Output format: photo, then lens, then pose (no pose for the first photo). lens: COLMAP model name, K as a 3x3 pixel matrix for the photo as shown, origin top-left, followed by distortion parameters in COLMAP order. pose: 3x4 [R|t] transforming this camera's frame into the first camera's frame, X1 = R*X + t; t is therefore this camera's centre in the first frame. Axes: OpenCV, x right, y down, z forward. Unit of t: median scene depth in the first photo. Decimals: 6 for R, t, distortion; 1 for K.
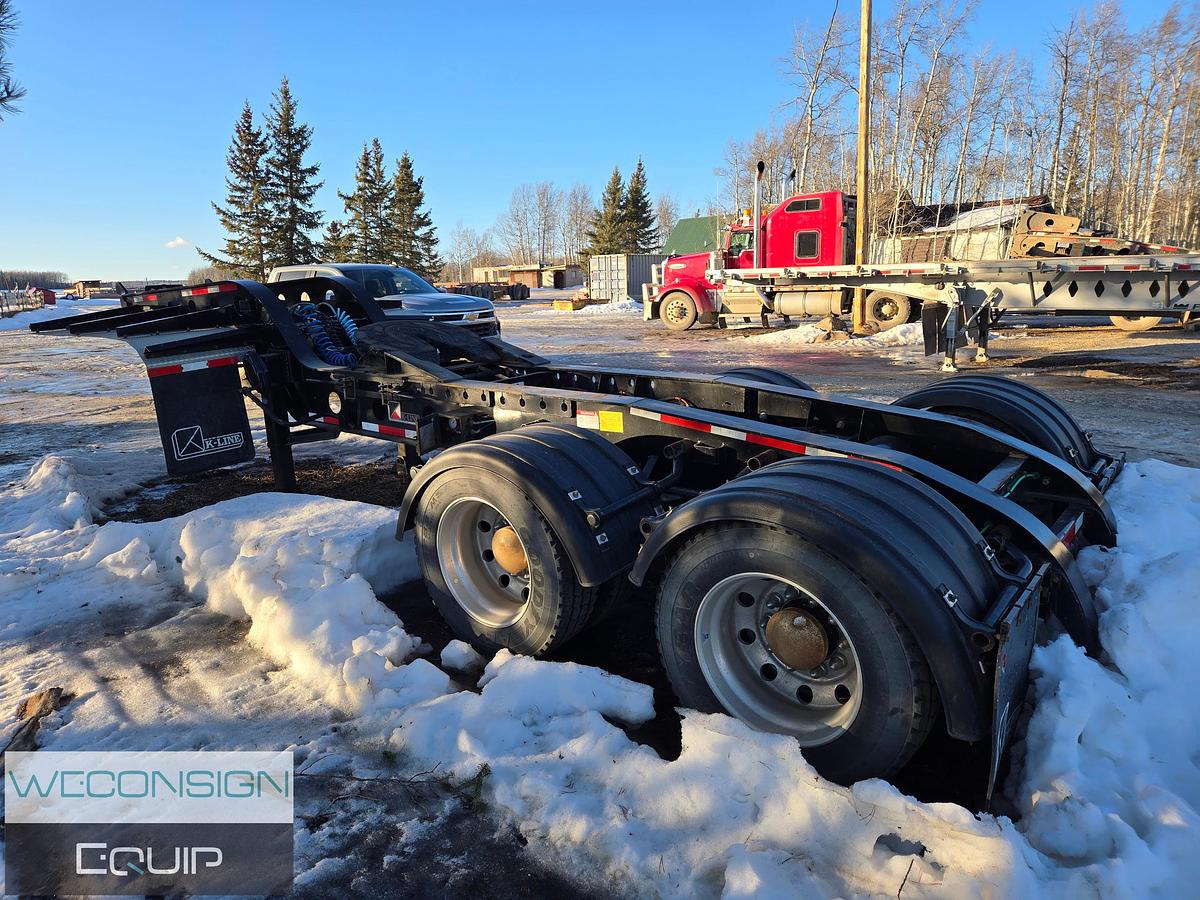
lens RADIAL K [[786.1, 0, 592.2], [0, 786.1, 441.6], [0, 0, 1]] dist [0.069658, -0.050883]
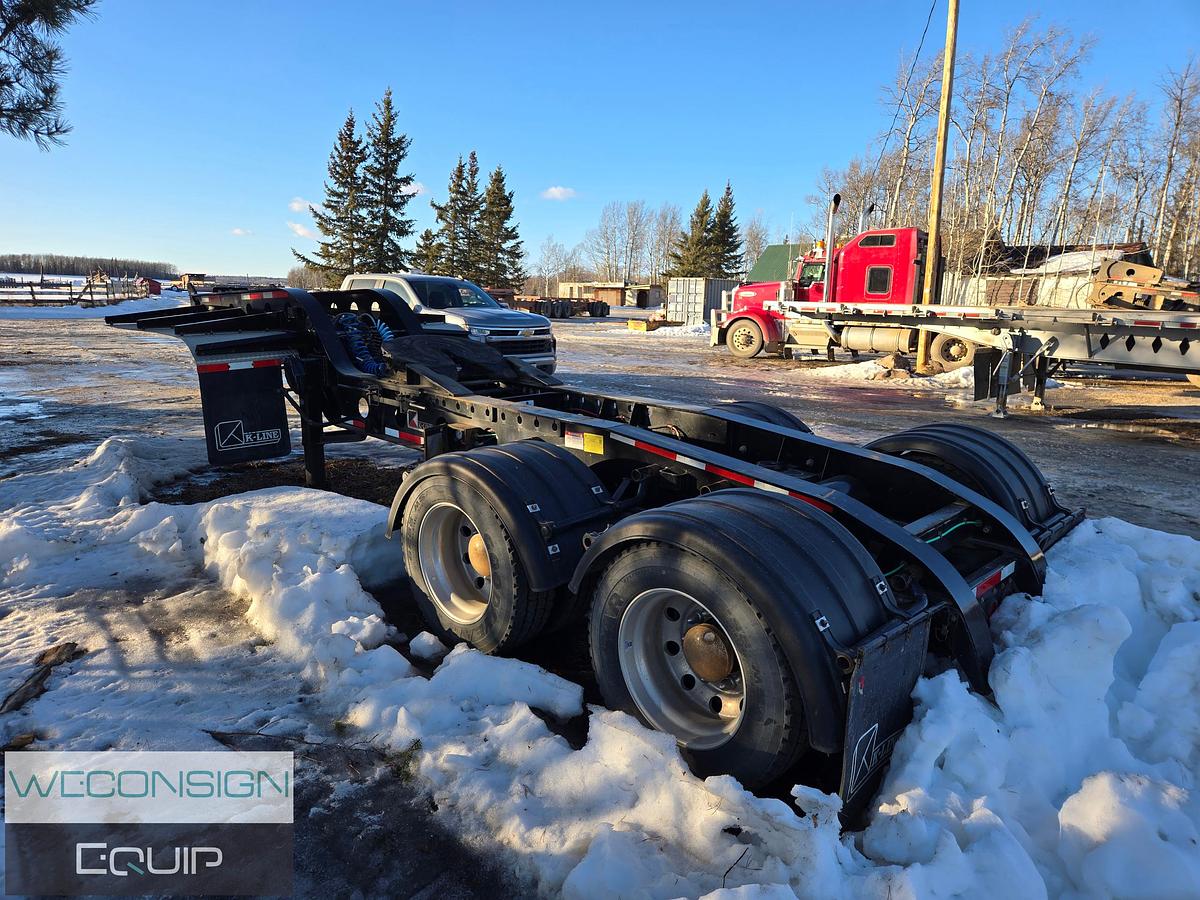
lens RADIAL K [[779.0, 0, 600.0], [0, 779.0, 450.0], [0, 0, 1]] dist [0.068978, -0.048701]
pose [[0.995269, 0.071876, -0.065371, 0.096262], [-0.072744, 0.997290, -0.010980, -0.004915], [0.064404, 0.015683, 0.997801, -0.058030]]
